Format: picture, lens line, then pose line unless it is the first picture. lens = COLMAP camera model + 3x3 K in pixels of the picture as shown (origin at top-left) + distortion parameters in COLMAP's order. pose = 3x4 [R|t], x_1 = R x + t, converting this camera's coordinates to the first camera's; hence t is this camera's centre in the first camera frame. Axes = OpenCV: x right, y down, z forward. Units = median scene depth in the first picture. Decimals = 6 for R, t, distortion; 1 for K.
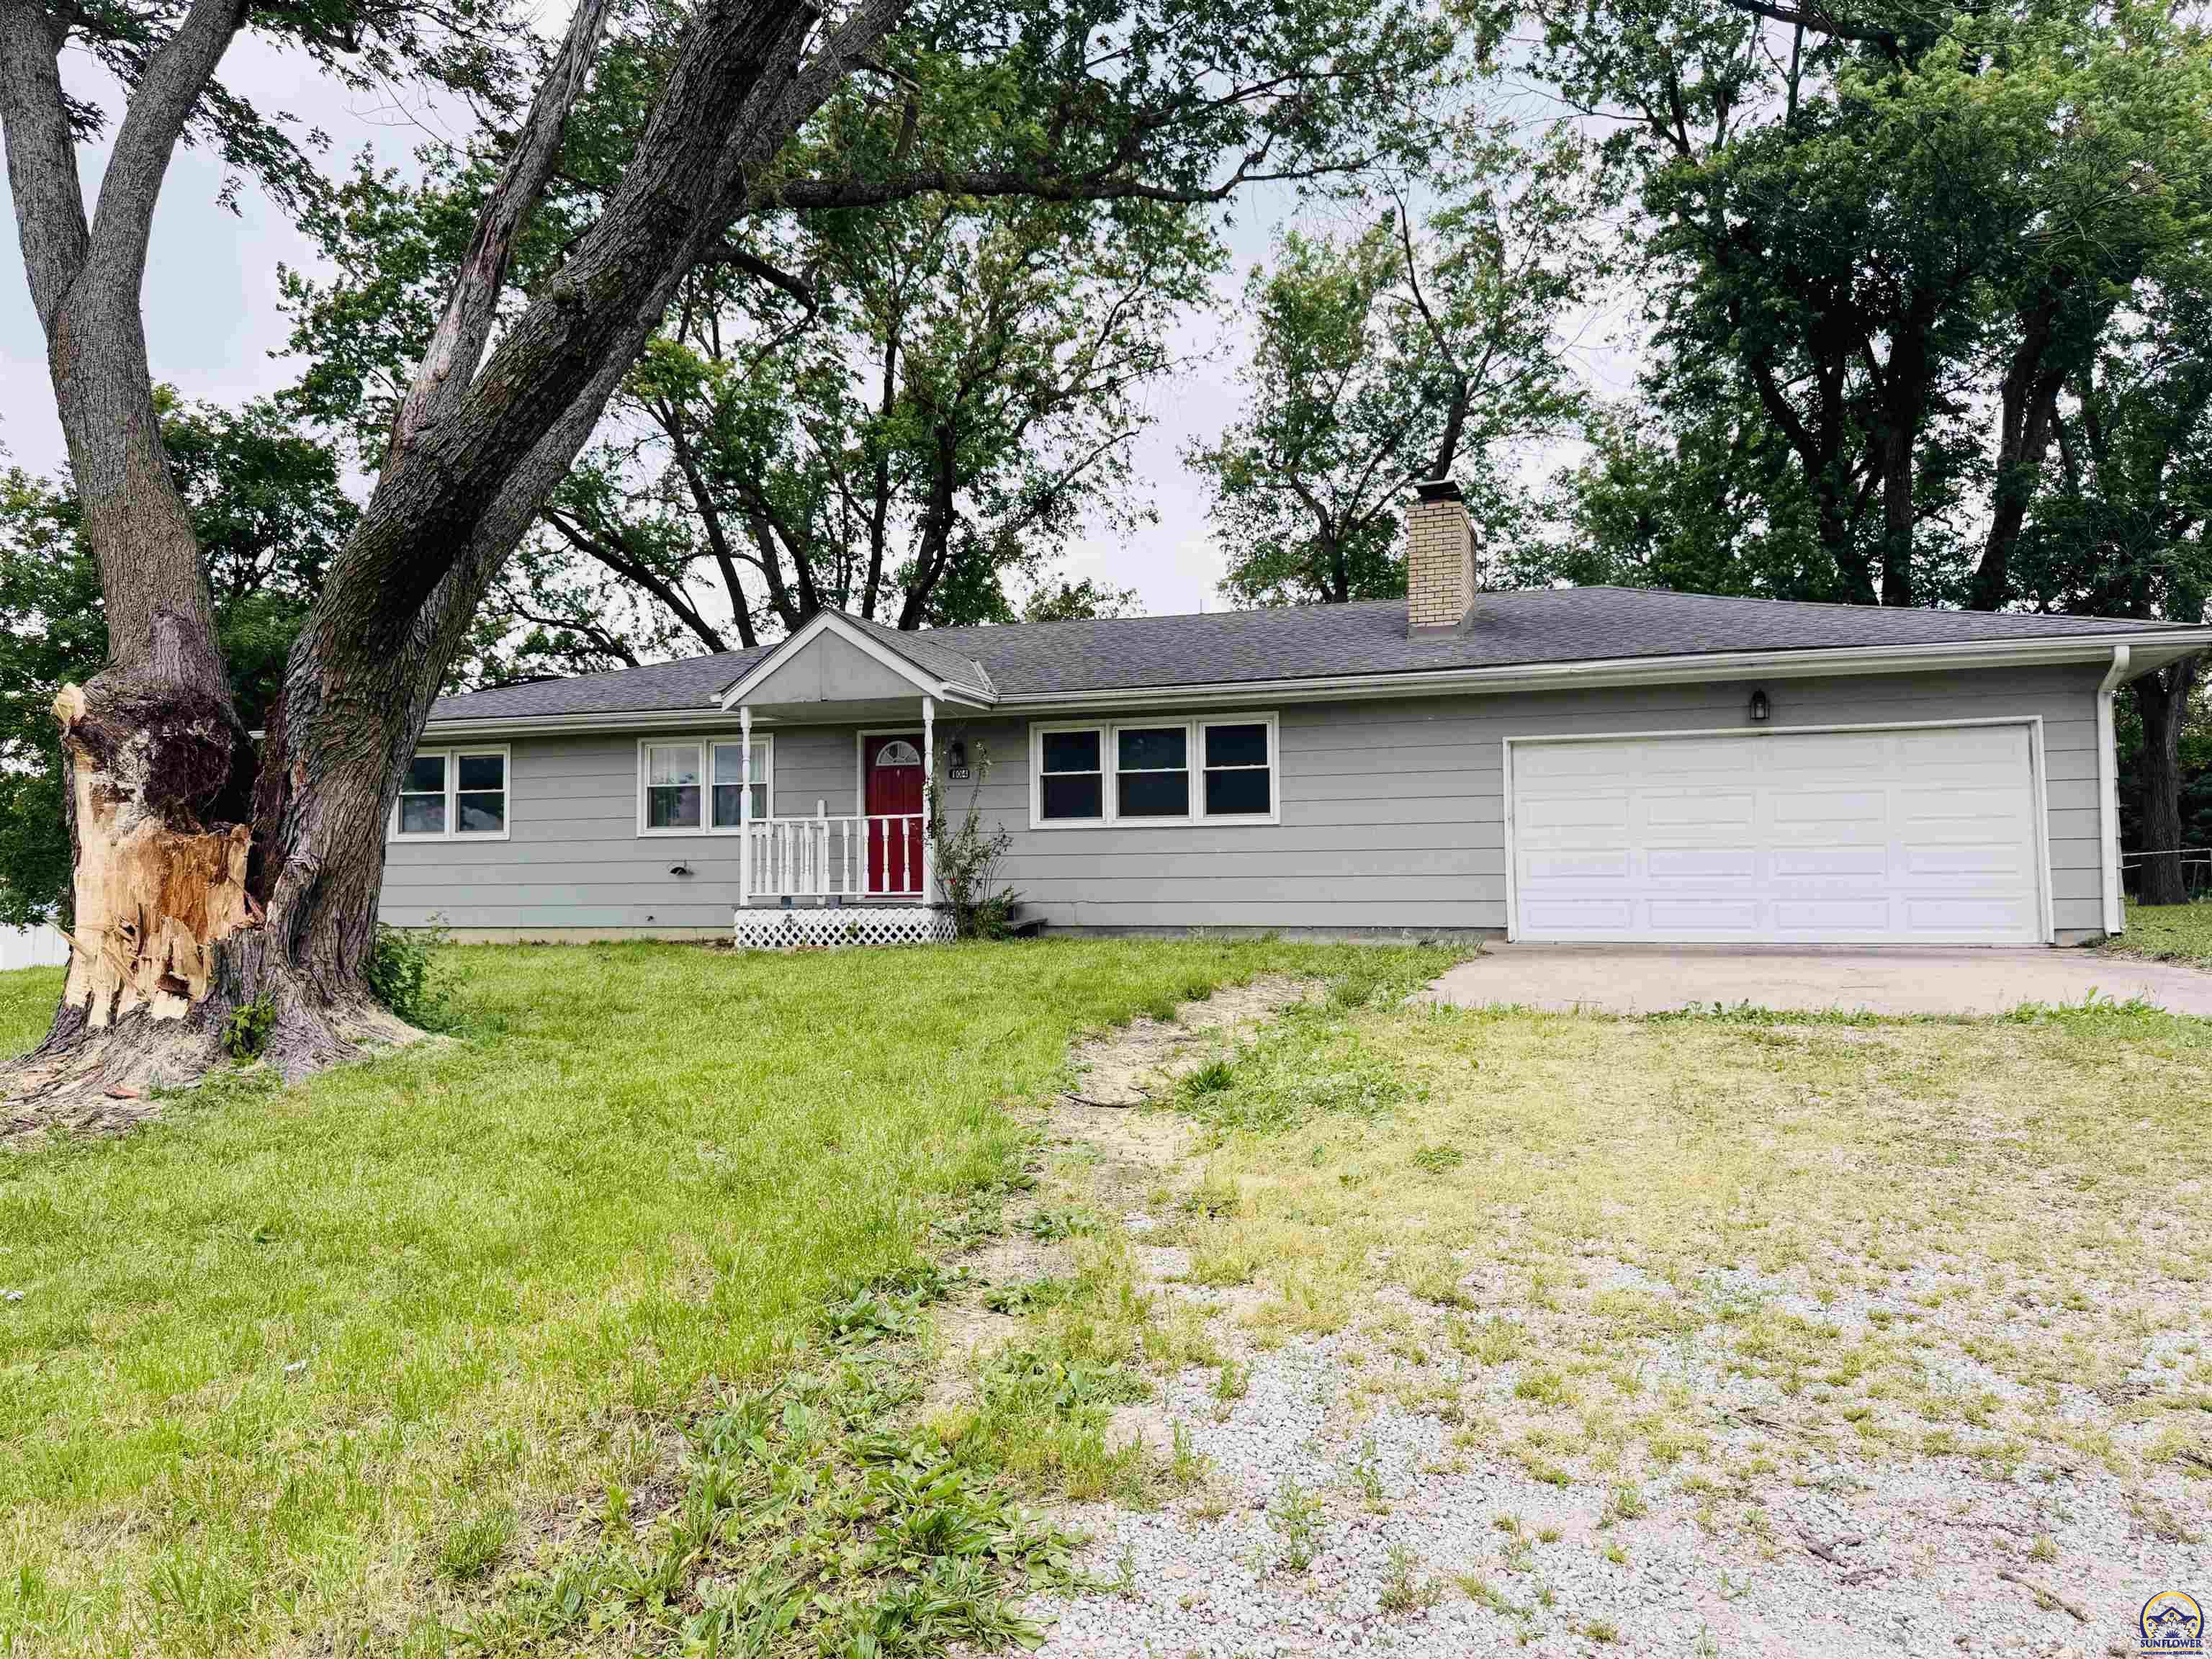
lens RADIAL K [[1541.1, 0, 1105.0], [0, 1541.1, 832.6], [0, 0, 1]] dist [0.002129, 0.000333]
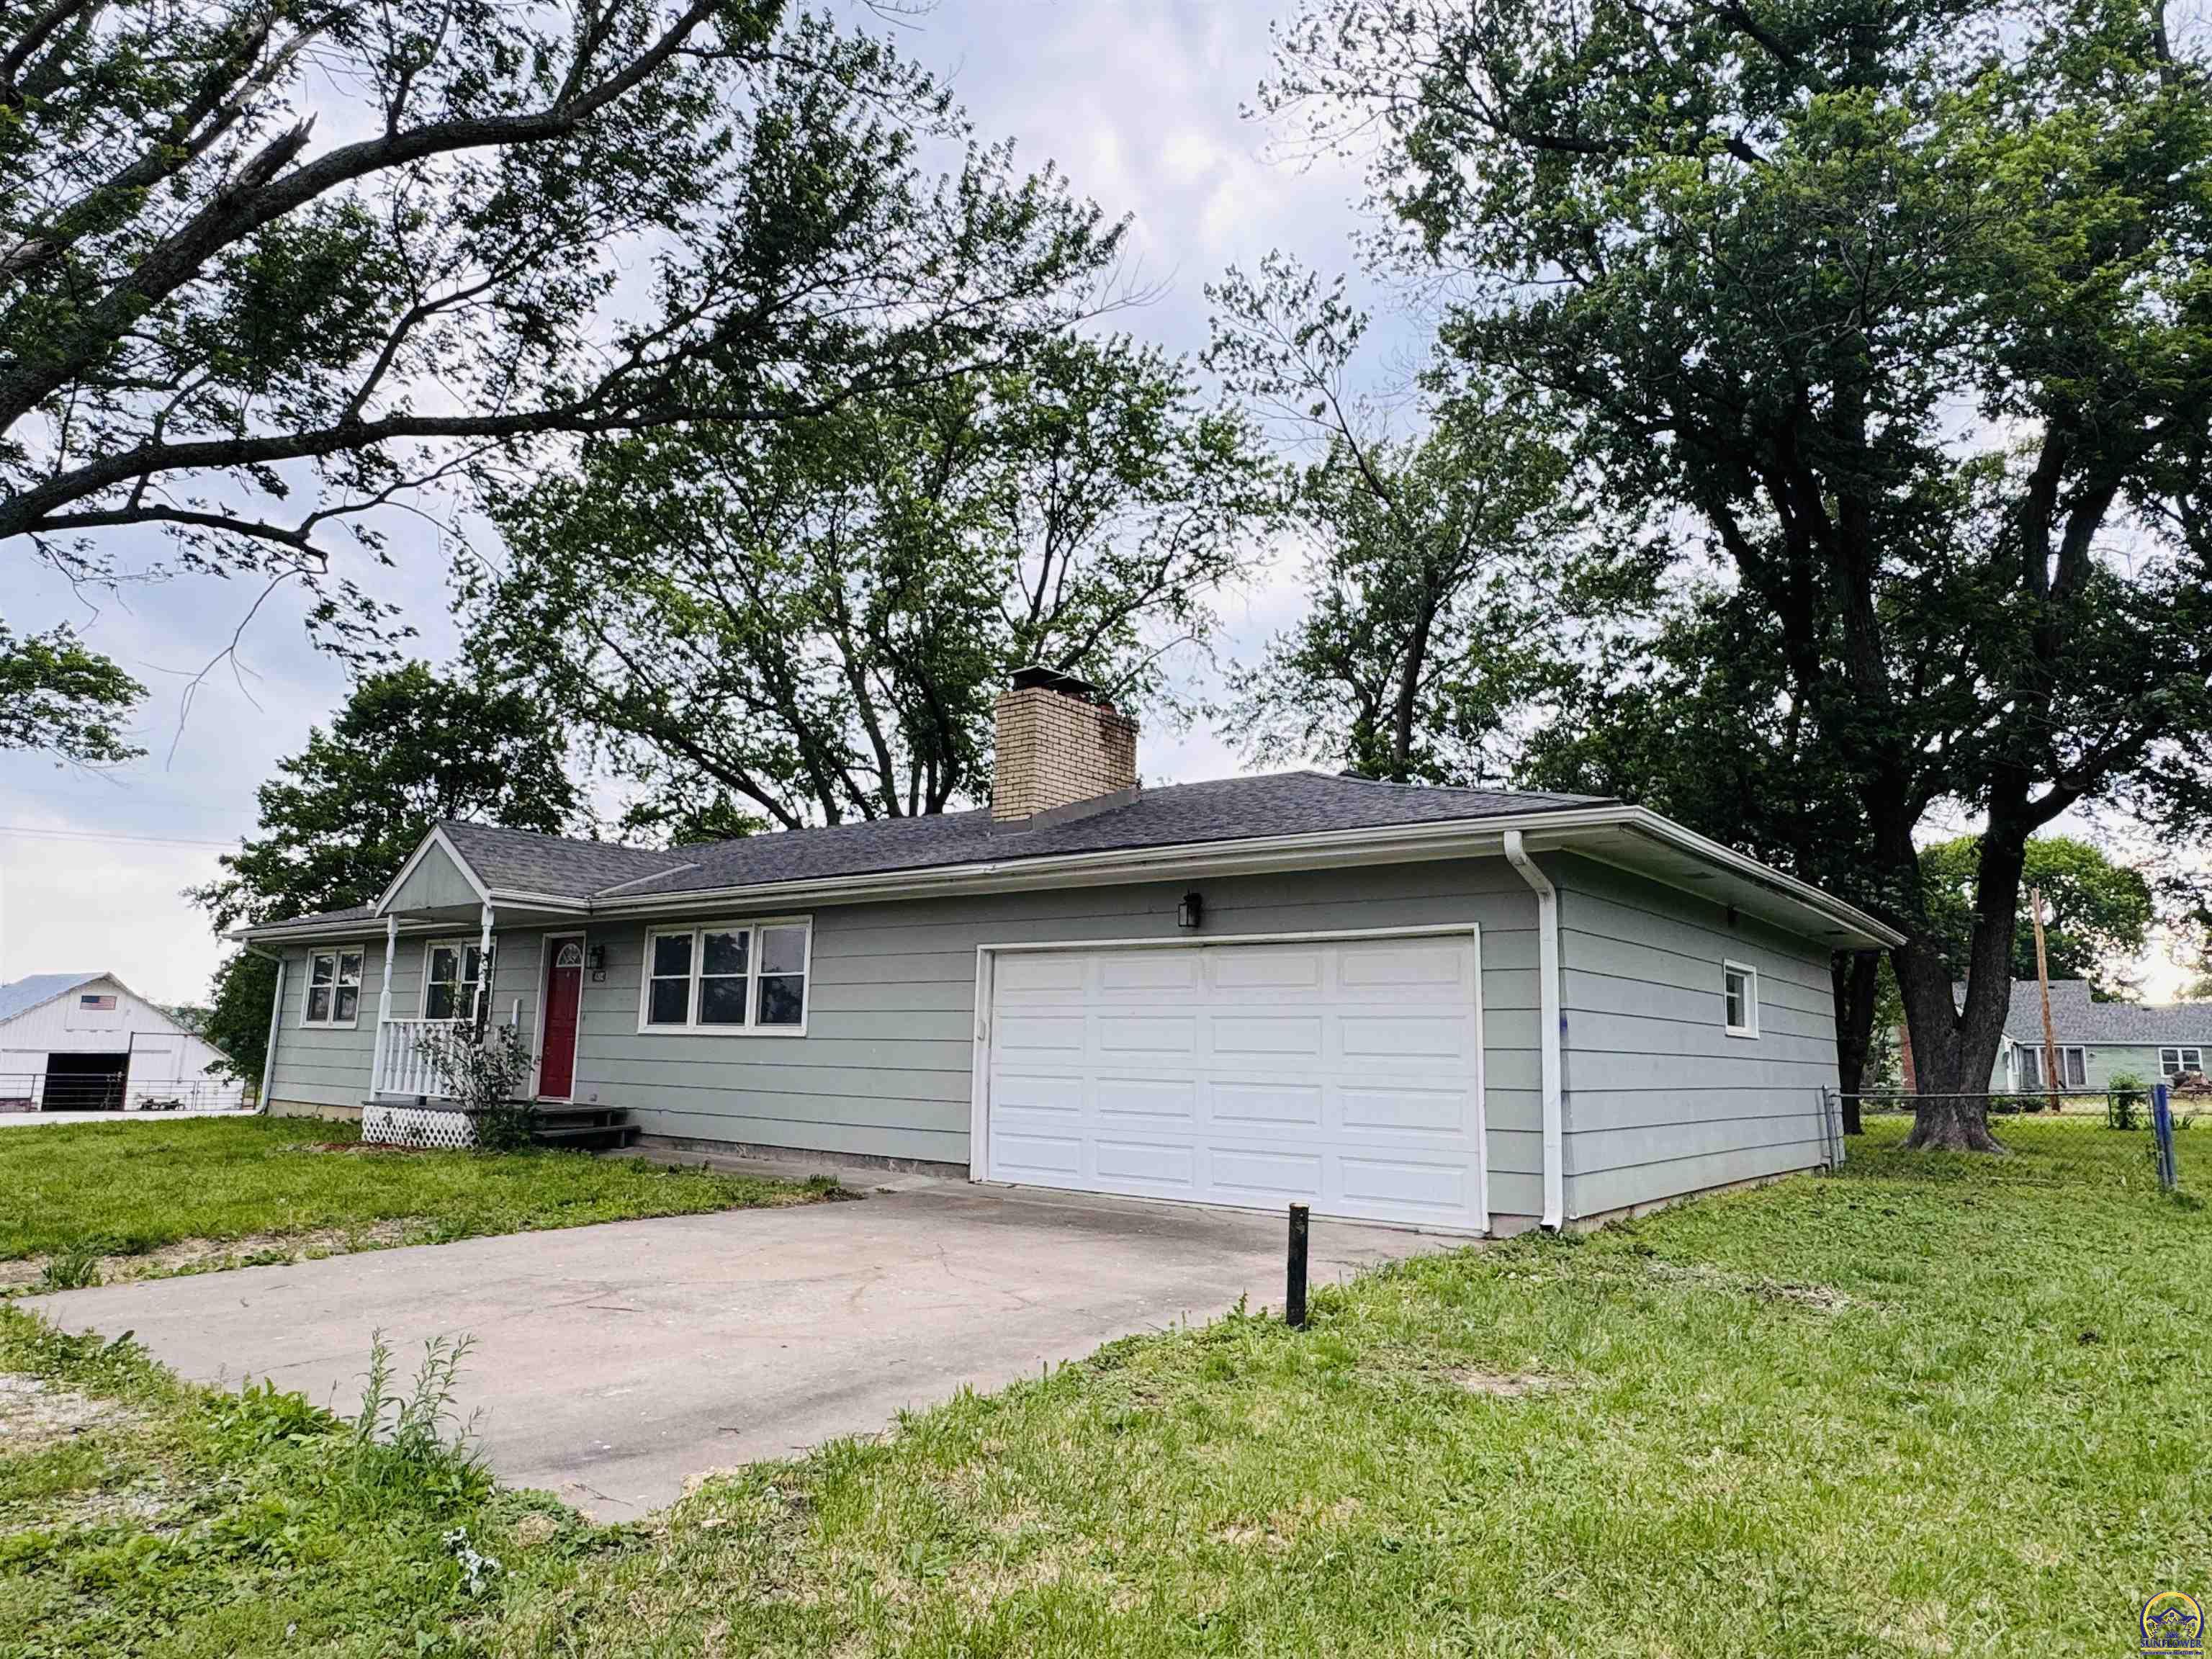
lens RADIAL K [[1373.9, 0, 1104.8], [0, 1373.9, 823.4], [0, 0, 1]] dist [0.003469, -0.000278]
pose [[0.946549, -0.026417, -0.321477, 0.567520], [-0.015398, 0.991804, -0.126836, -0.031192], [0.322193, 0.125007, 0.938384, 0.260895]]
